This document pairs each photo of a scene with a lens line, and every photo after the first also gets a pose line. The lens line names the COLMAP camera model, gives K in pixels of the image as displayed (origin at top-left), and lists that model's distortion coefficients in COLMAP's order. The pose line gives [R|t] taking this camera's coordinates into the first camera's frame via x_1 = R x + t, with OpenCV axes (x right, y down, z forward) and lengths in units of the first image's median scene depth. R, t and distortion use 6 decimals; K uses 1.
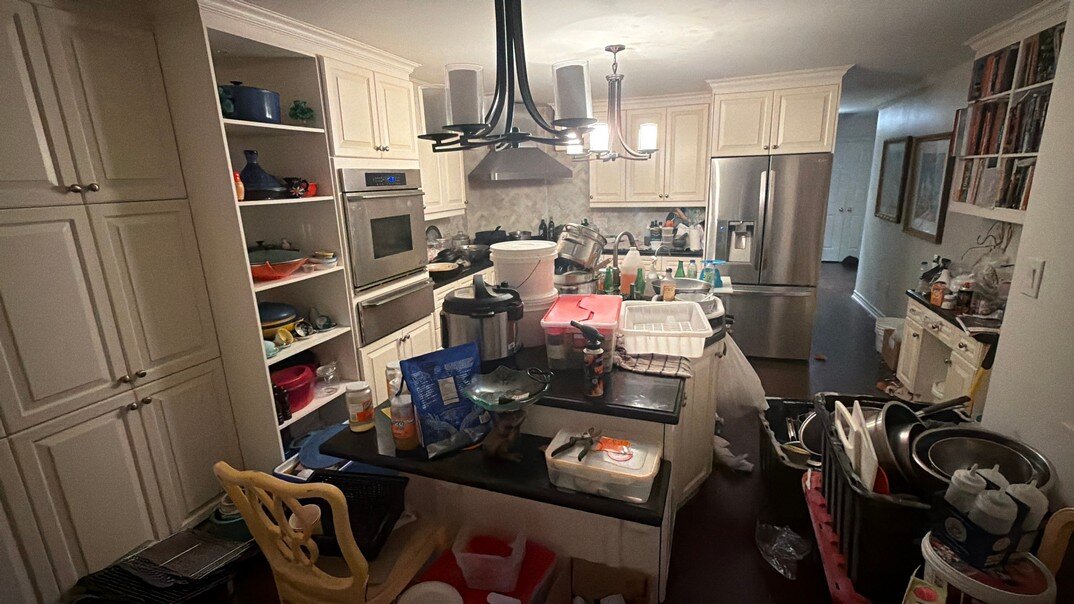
lens RADIAL K [[481.7, 0, 537.1], [0, 481.7, 300.0], [0, 0, 1]] dist [-0.001065, -0.000658]
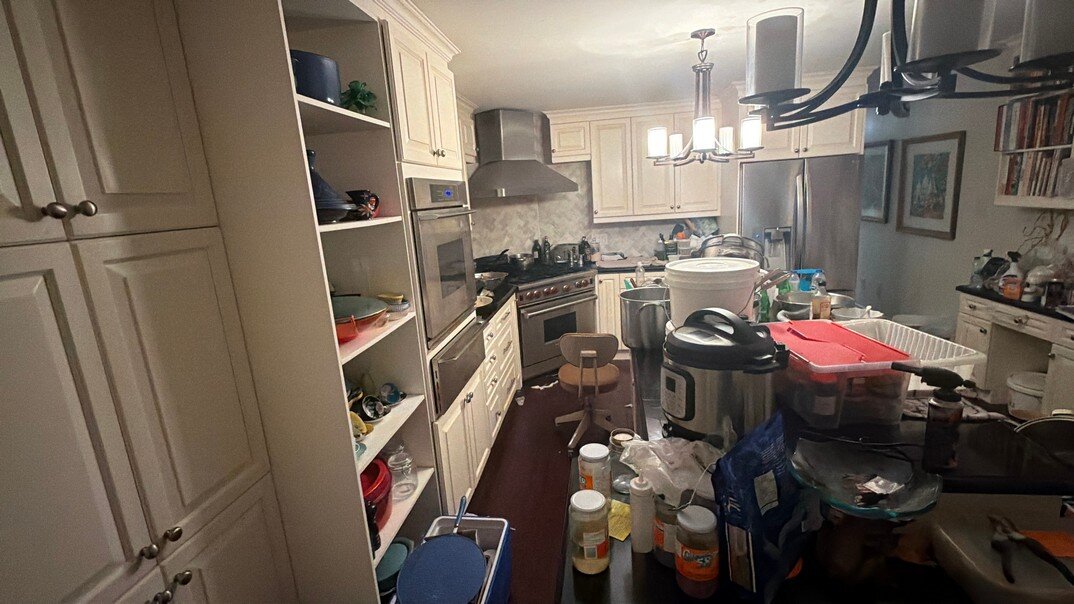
lens RADIAL K [[481.7, 0, 537.9], [0, 481.7, 299.4], [0, 0, 1]] dist [-0.001065, -0.000658]
pose [[0.976171, -0.081496, 0.201118, -0.355523], [0.090909, 0.995134, -0.038005, -0.043396], [-0.197042, 0.055382, 0.978830, 0.247644]]
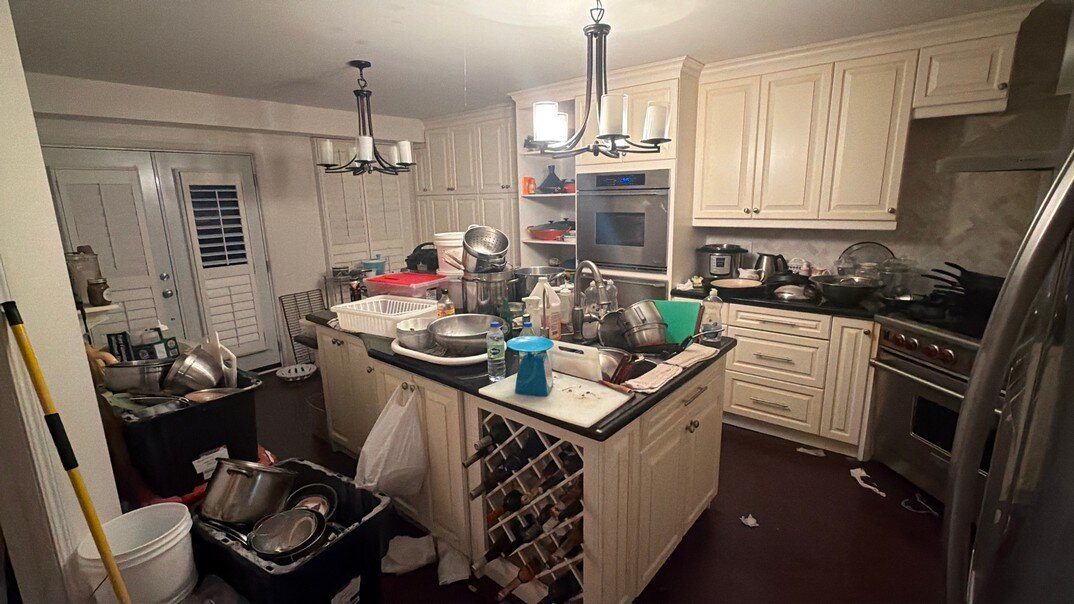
lens RADIAL K [[481.7, 0, 539.1], [0, 481.7, 300.4], [0, 0, 1]] dist [-0.001065, -0.000658]
pose [[-0.334701, 0.239855, -0.911287, 0.941038], [-0.198827, 0.927316, 0.317100, -0.330854], [0.921110, 0.287322, -0.262683, 1.283221]]
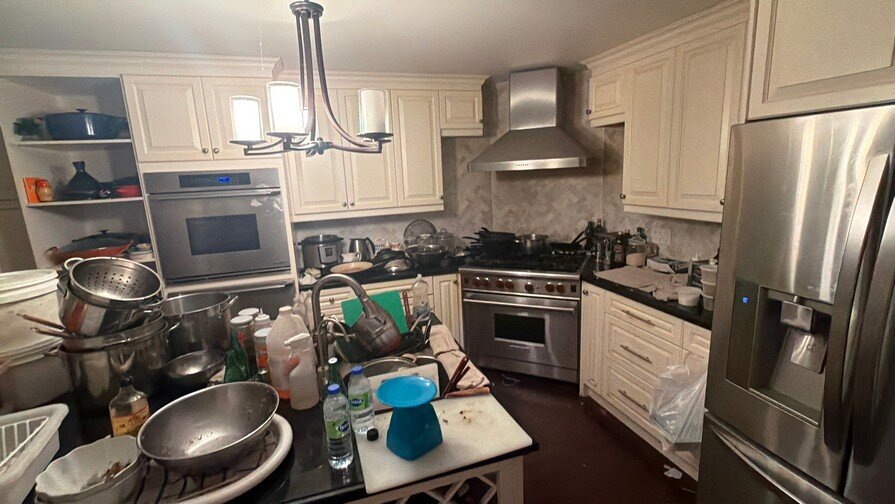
lens RADIAL K [[401.4, 0, 446.2], [0, 401.4, 245.5], [0, 0, 1]] dist [-0.001065, -0.000658]
pose [[0.623286, 0.143828, -0.768654, 0.711971], [-0.165954, 0.984879, 0.049718, -0.252414], [0.764182, 0.096573, 0.637730, 0.895618]]
